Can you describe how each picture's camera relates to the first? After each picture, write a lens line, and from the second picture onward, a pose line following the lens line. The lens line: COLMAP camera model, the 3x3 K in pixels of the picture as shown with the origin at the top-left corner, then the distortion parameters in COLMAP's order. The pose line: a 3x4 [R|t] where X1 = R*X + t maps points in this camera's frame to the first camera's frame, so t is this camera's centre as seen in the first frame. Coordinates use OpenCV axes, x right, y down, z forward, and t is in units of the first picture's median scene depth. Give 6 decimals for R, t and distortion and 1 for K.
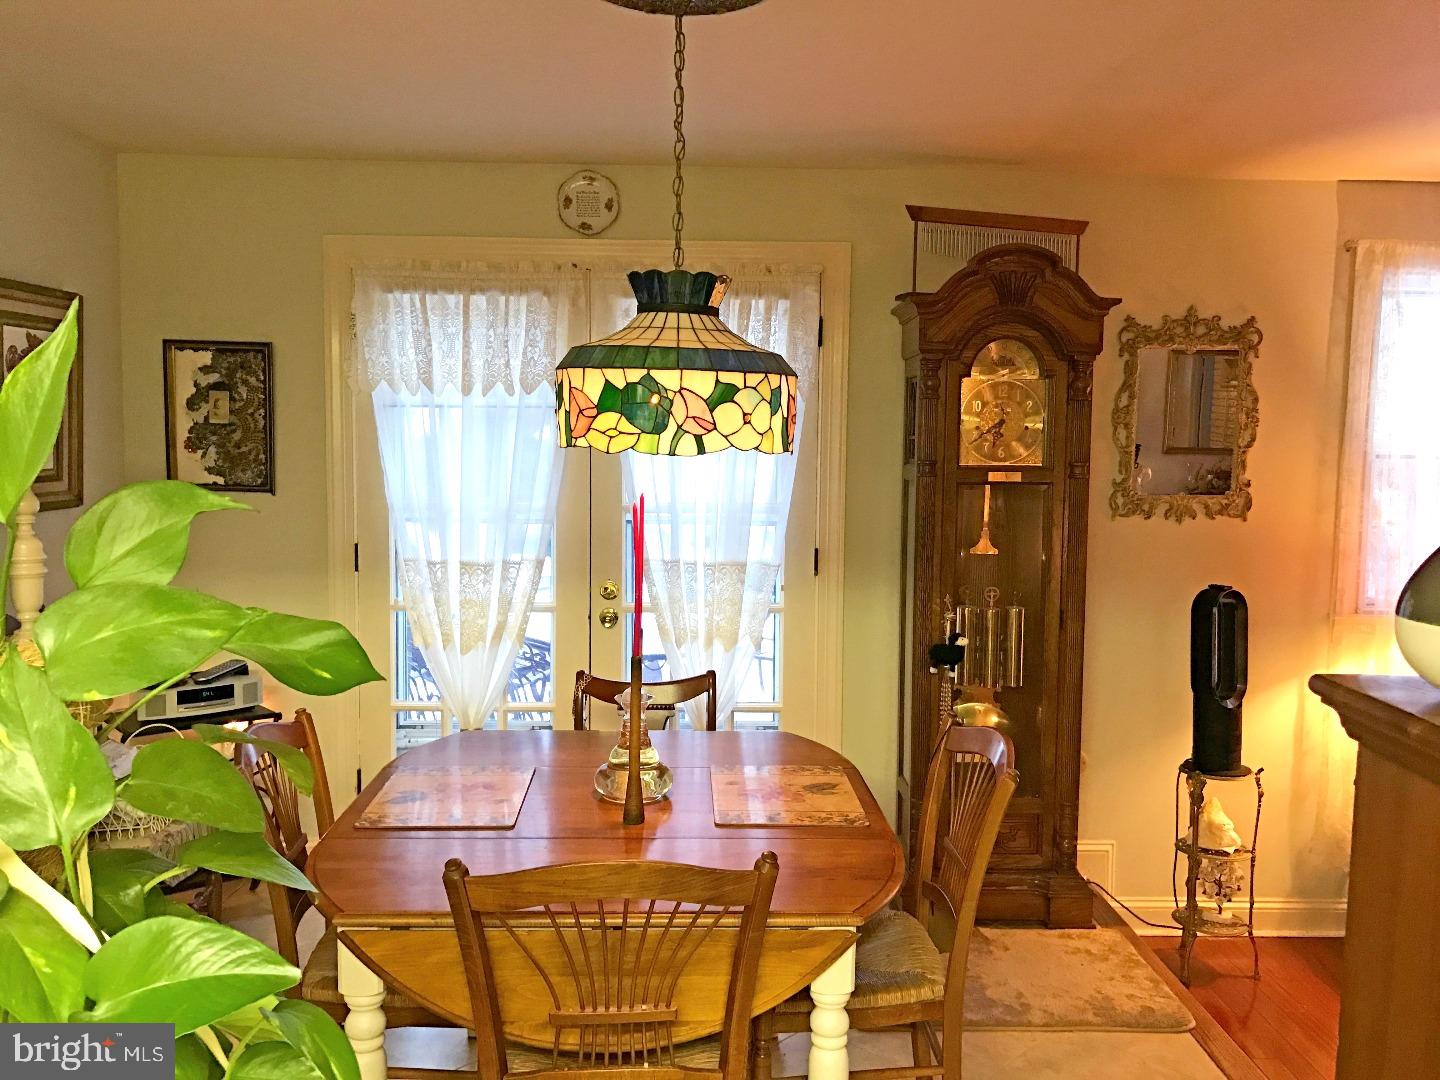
lens RADIAL K [[1210.2, 0, 722.4], [0, 1210.2, 533.7], [0, 0, 1]] dist [0.026814, -0.040749]
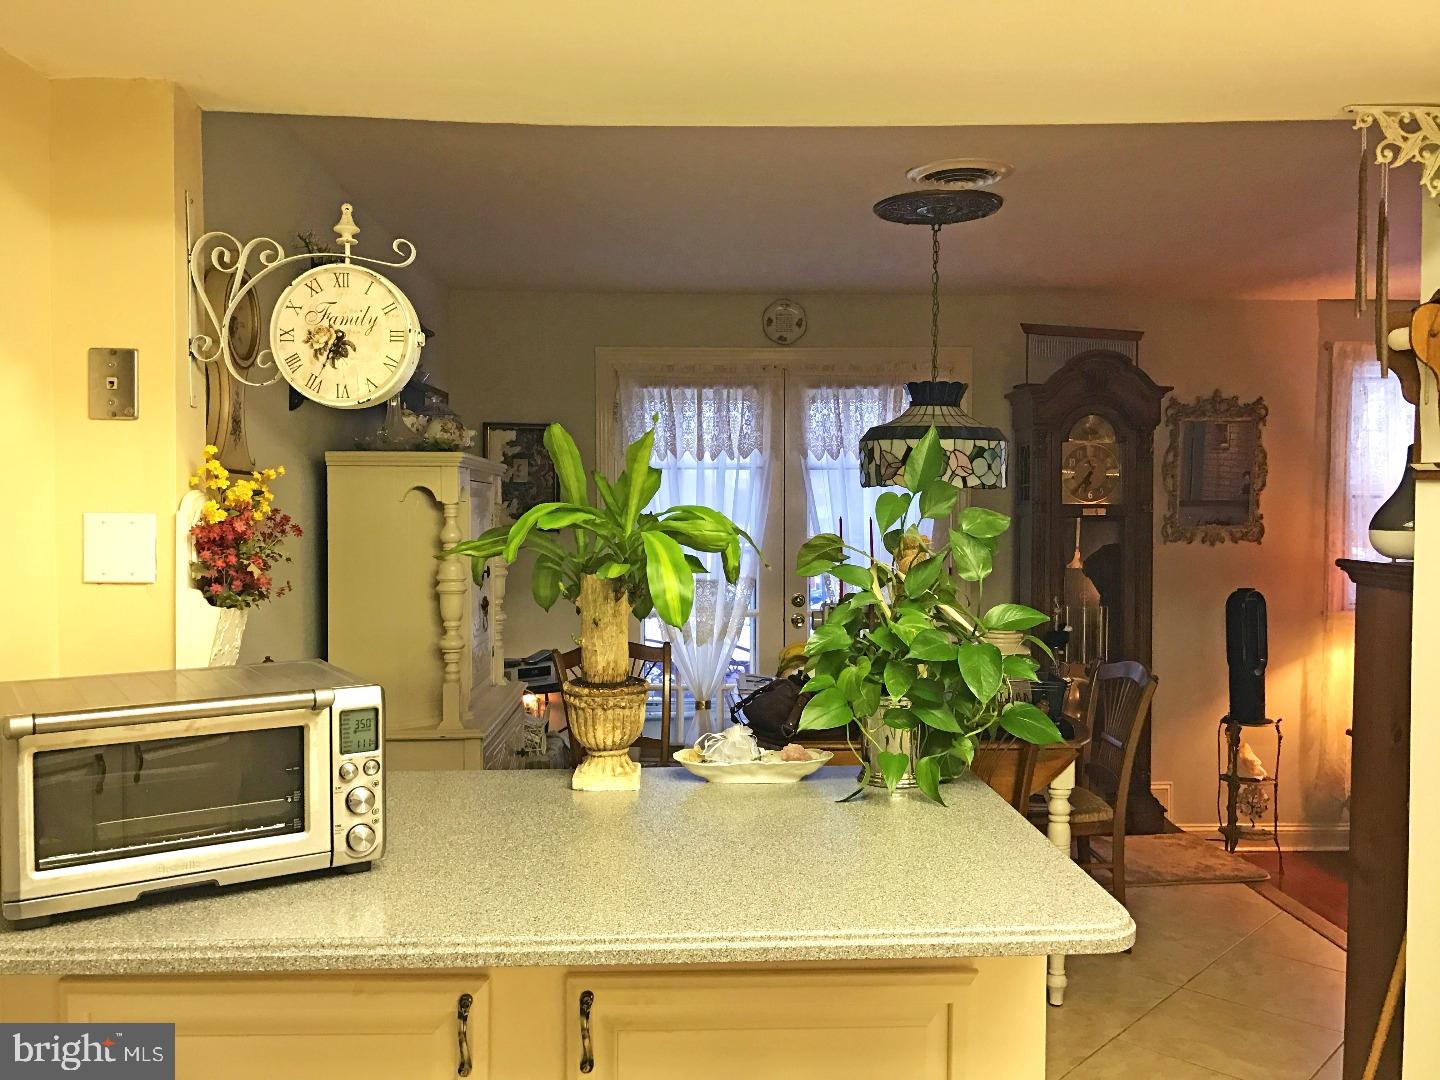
lens RADIAL K [[1210.2, 0, 710.5], [0, 1210.2, 543.6], [0, 0, 1]] dist [0.026814, -0.040749]
pose [[0.999866, -0.012770, 0.010233, -0.214754], [0.013258, 0.998704, -0.049133, 0.050252], [-0.009593, 0.049262, 0.998740, -0.384258]]
